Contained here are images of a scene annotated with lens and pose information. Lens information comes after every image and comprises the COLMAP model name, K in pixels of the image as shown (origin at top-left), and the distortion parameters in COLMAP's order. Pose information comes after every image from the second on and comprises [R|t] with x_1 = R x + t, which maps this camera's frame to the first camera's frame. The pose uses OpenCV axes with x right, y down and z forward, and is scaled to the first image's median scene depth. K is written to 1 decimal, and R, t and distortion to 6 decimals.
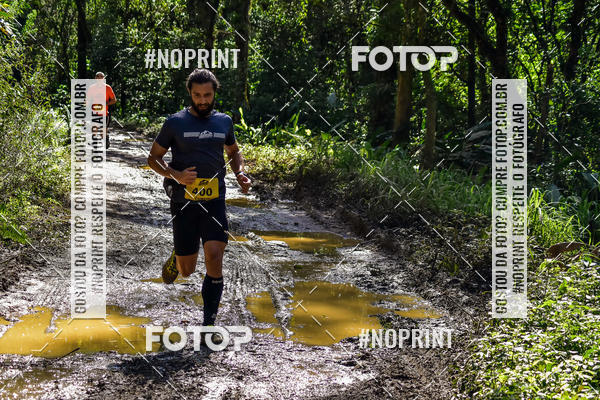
lens RADIAL K [[1690.1, 0, 300.0], [0, 1690.1, 200.0], [0, 0, 1]] dist [-0.078739, -0.012247]
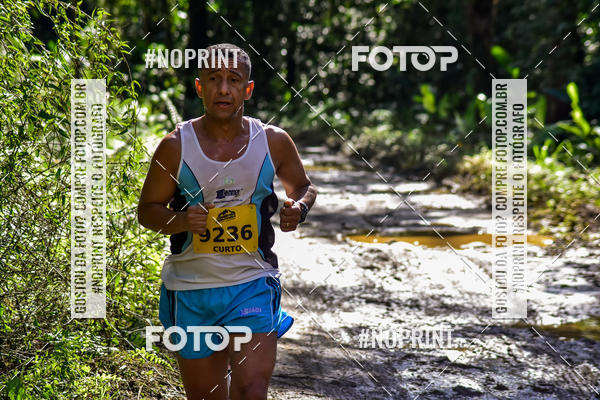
lens RADIAL K [[3200.8, 0, 300.0], [0, 3200.8, 200.0], [0, 0, 1]] dist [1.905922, 7.343665]
pose [[0.994745, -0.030356, -0.097778, -0.052830], [0.028298, 0.999349, -0.022361, -0.020602], [0.098393, 0.019477, 0.994957, 0.387017]]
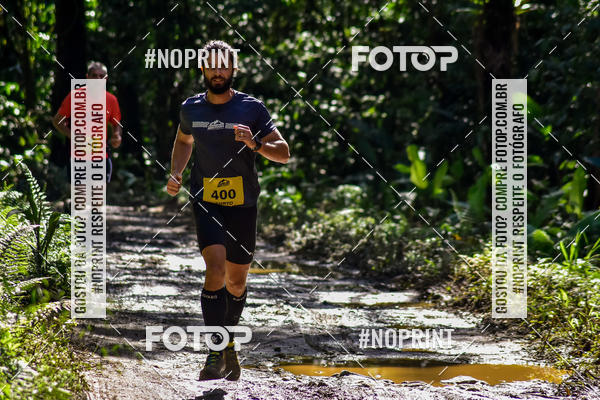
lens RADIAL K [[2637.7, 0, 300.0], [0, 2637.7, 200.0], [0, 0, 1]] dist [1.095338, 2.790564]
pose [[0.999210, -0.024032, -0.031652, -0.154633], [0.022302, 0.998297, -0.053898, -0.046995], [0.032893, 0.053150, 0.998045, 1.085594]]
